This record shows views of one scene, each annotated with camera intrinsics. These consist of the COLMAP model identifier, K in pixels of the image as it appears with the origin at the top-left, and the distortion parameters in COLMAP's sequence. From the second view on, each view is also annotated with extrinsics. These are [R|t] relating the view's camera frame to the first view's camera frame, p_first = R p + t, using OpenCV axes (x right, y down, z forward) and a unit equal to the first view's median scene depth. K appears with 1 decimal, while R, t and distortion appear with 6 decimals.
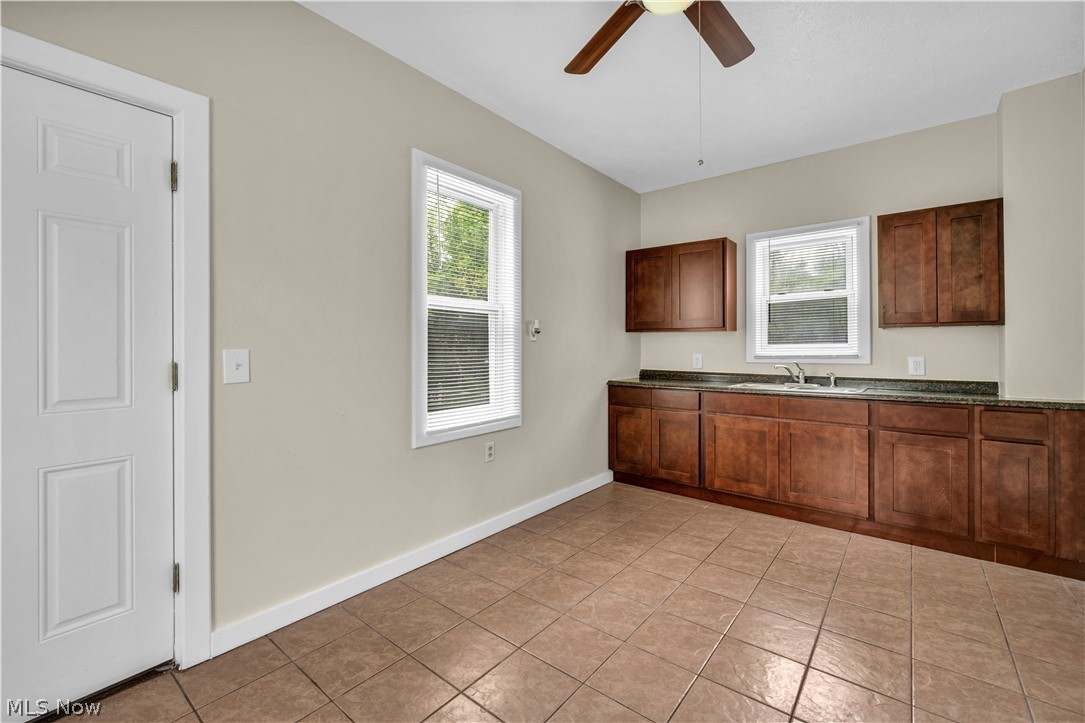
lens RADIAL K [[463.7, 0, 541.2], [0, 463.7, 345.0], [0, 0, 1]] dist [-0.001254, -0.000247]
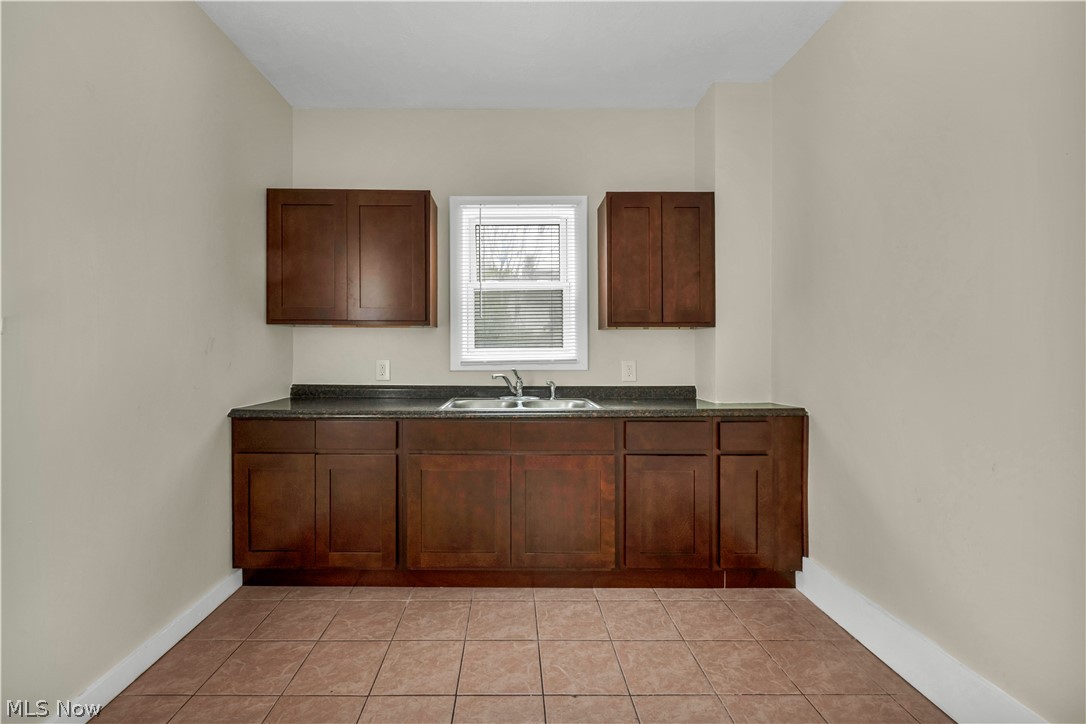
lens RADIAL K [[451.7, 0, 512.8], [0, 451.7, 351.8], [0, 0, 1]] dist [-0.000985, -0.000202]
pose [[0.775207, -0.003275, 0.631698, 0.082325], [-0.004833, 0.999927, 0.011115, -0.000542], [-0.631688, -0.011670, 0.775134, 0.470547]]
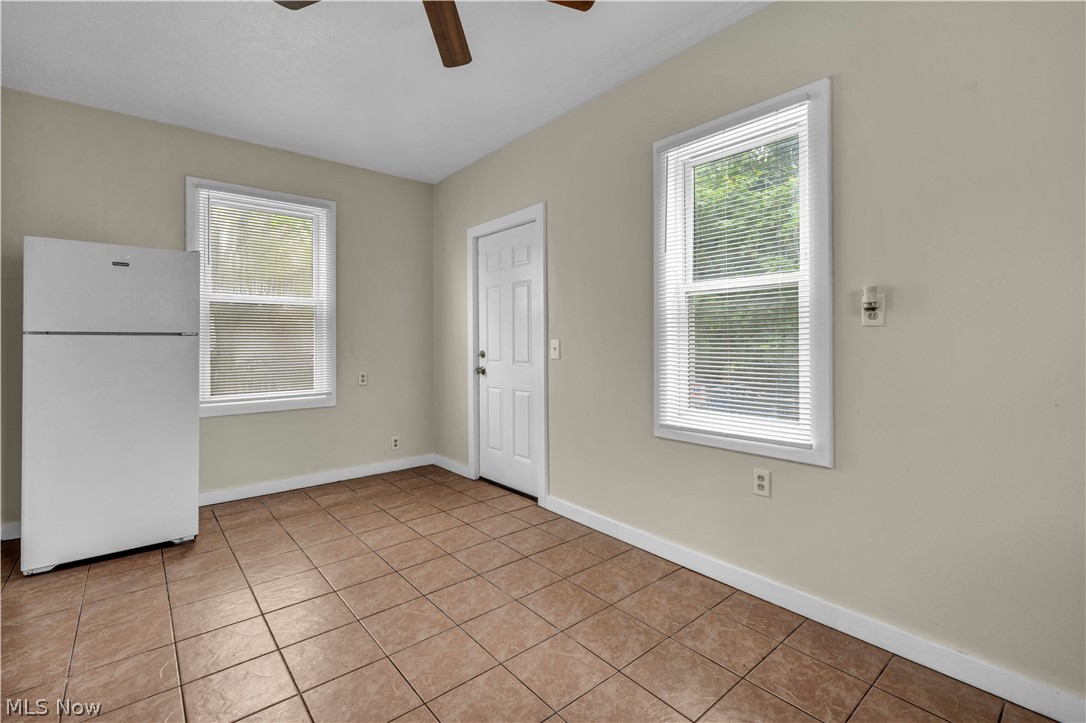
lens RADIAL K [[480.8, 0, 527.5], [0, 480.8, 338.9], [0, 0, 1]] dist [0.000269, 0.000122]
pose [[-0.210370, -0.000924, -0.977621, 0.641483], [0.006798, 0.999974, -0.002408, 0.006467], [0.977598, -0.007152, -0.210358, 0.741229]]
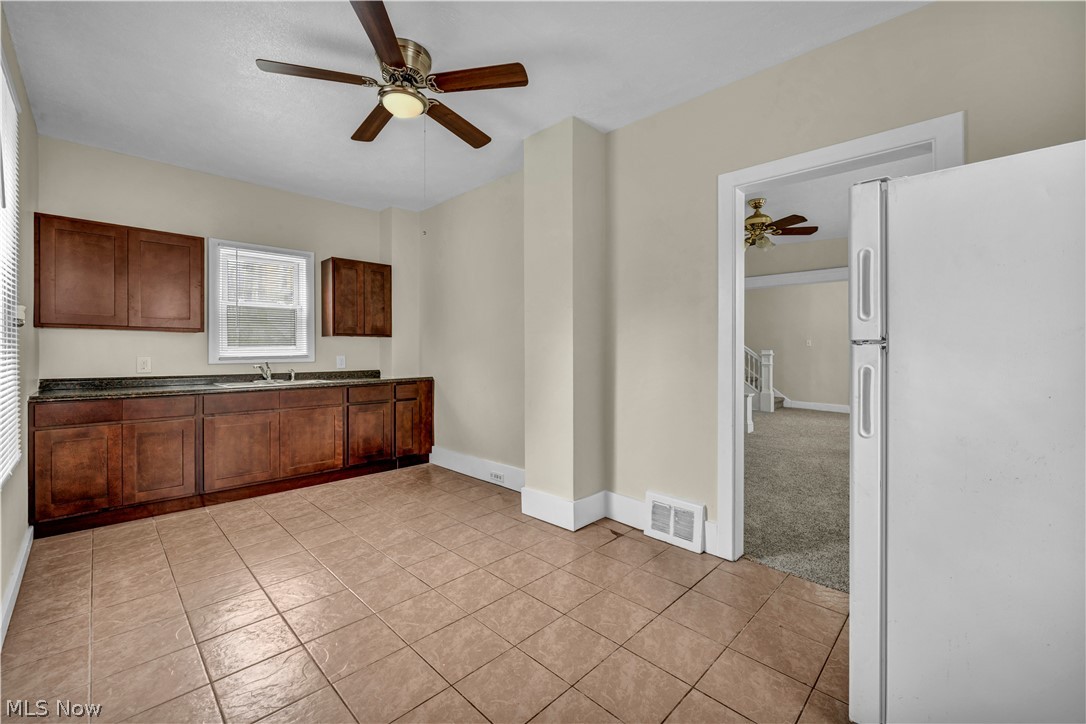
lens RADIAL K [[447.3, 0, 541.4], [0, 447.3, 347.5], [0, 0, 1]] dist [-0.001384, -0.000155]
pose [[0.099251, 0.004182, 0.995054, -0.567444], [-0.009067, 0.999953, -0.003299, -0.002441], [-0.995021, -0.008695, 0.099284, 0.220278]]
